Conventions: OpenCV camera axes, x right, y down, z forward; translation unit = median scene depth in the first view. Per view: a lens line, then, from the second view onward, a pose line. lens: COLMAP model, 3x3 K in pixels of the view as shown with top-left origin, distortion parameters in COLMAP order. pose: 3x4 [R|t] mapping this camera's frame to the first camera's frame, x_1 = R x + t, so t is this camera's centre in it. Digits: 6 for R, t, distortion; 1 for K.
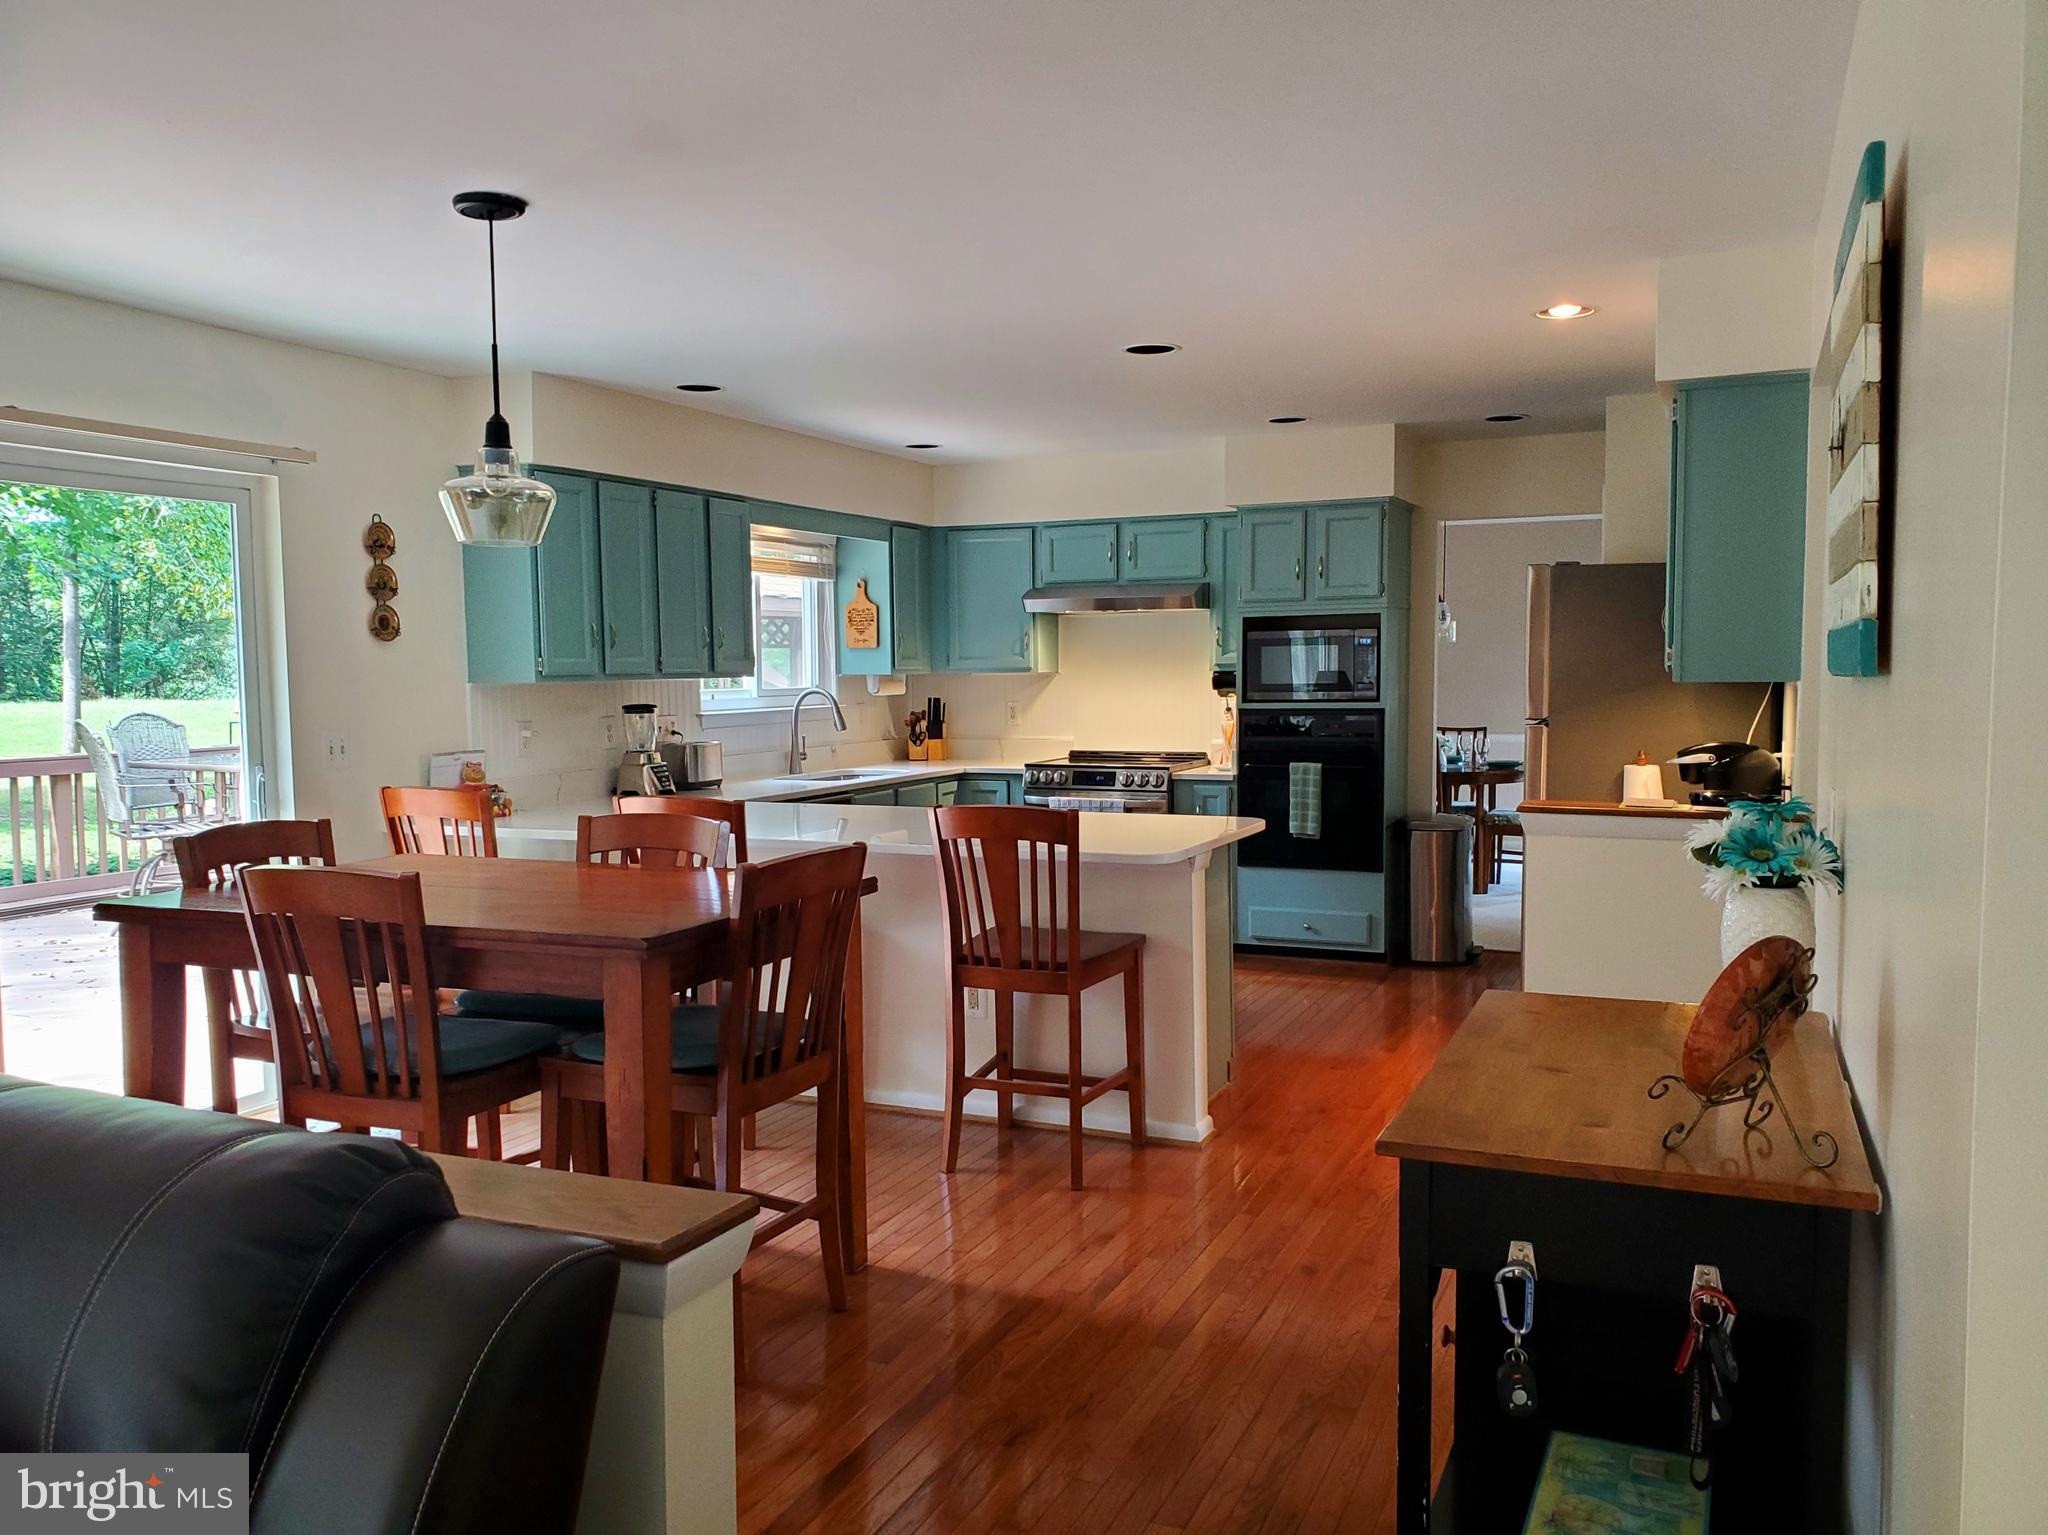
lens RADIAL K [[1615.8, 0, 1024.6], [0, 1615.8, 777.1], [0, 0, 1]] dist [0.076043, -0.125875]
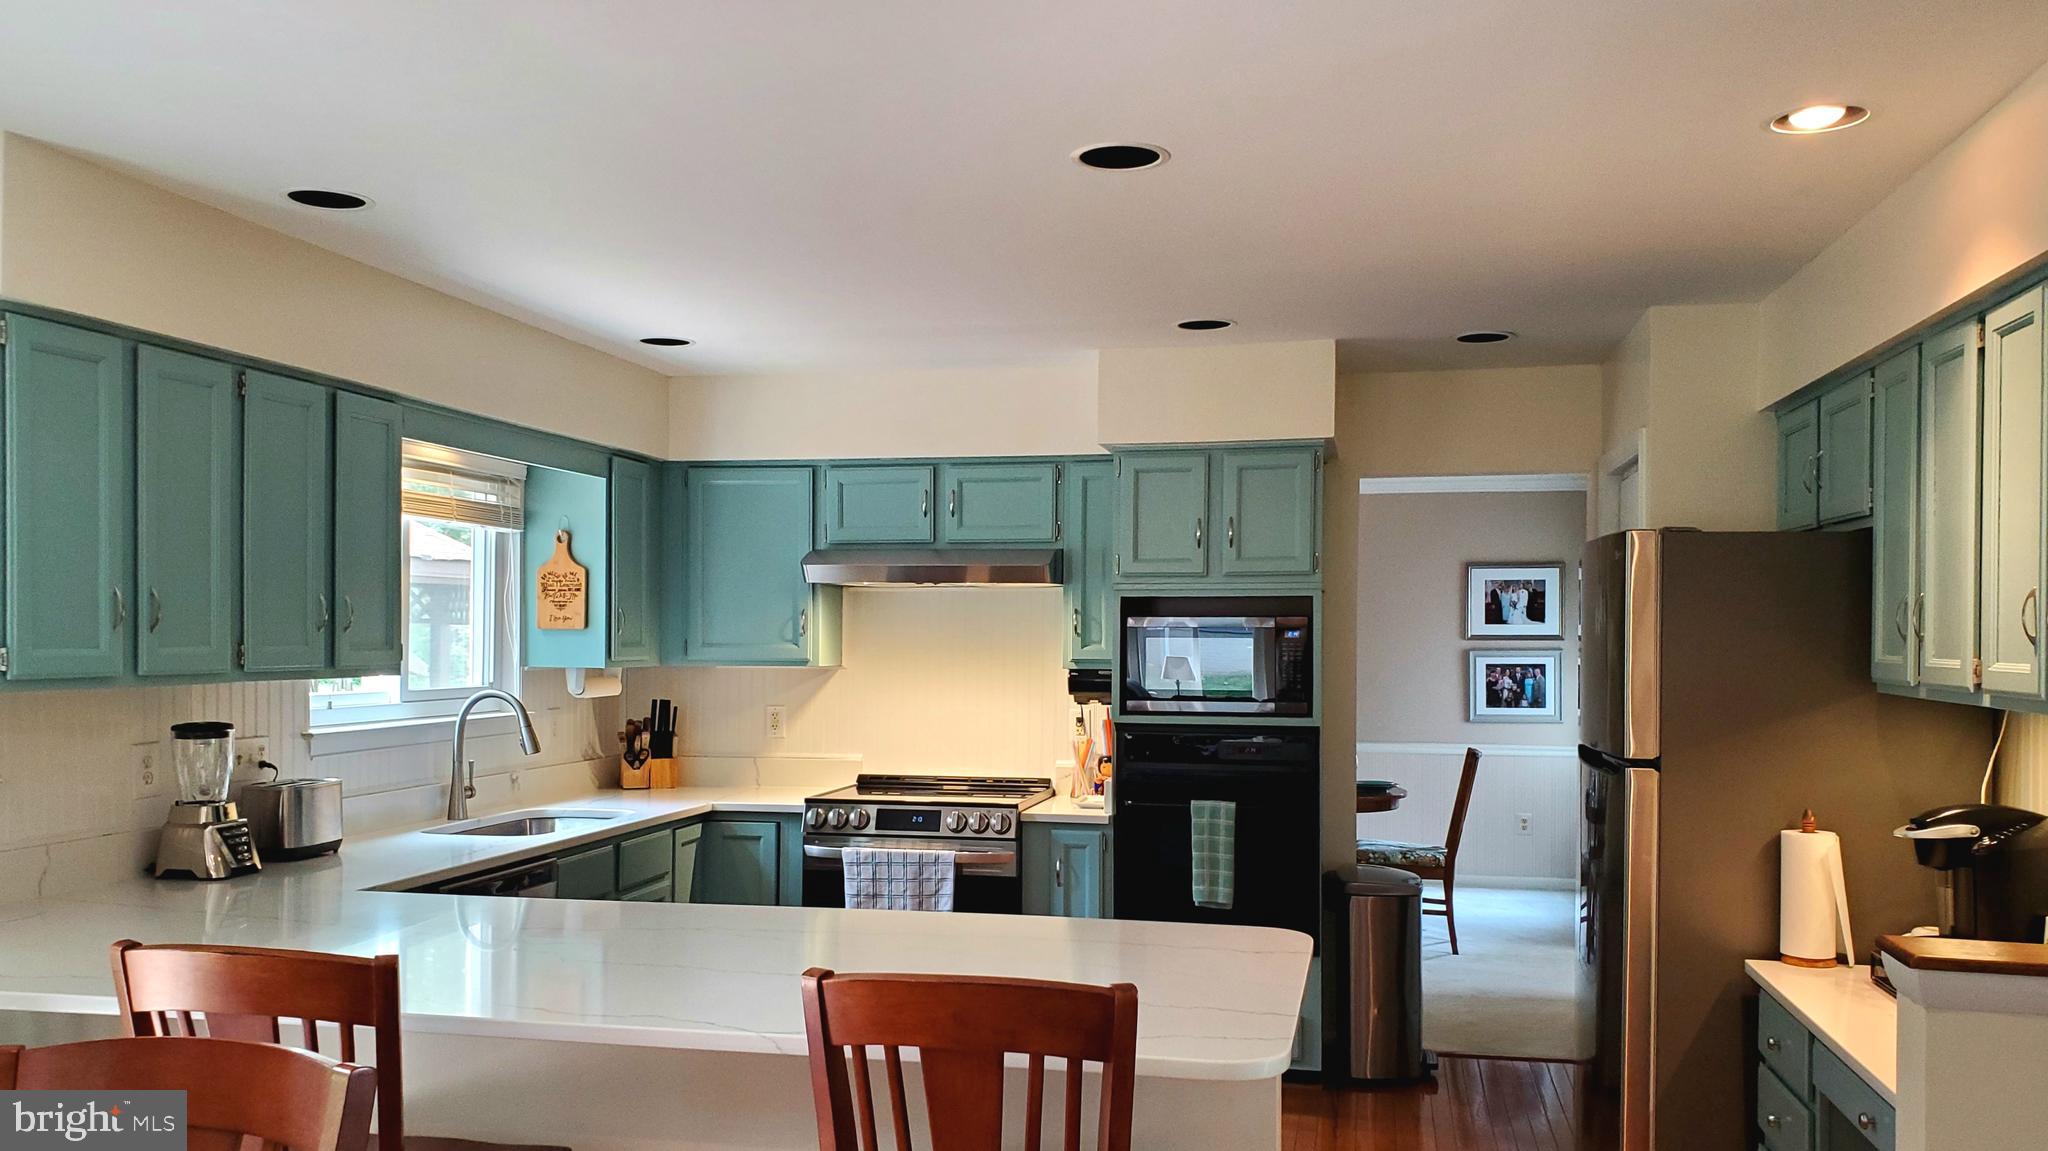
lens RADIAL K [[1638.1, 0, 1065.5], [0, 1638.1, 619.9], [0, 0, 1]] dist [-0.002241, -0.045660]
pose [[0.971403, 0.016231, 0.236880, -0.061505], [0.002484, 0.996911, -0.078497, -0.030802], [-0.237422, 0.076841, 0.968363, 0.293724]]
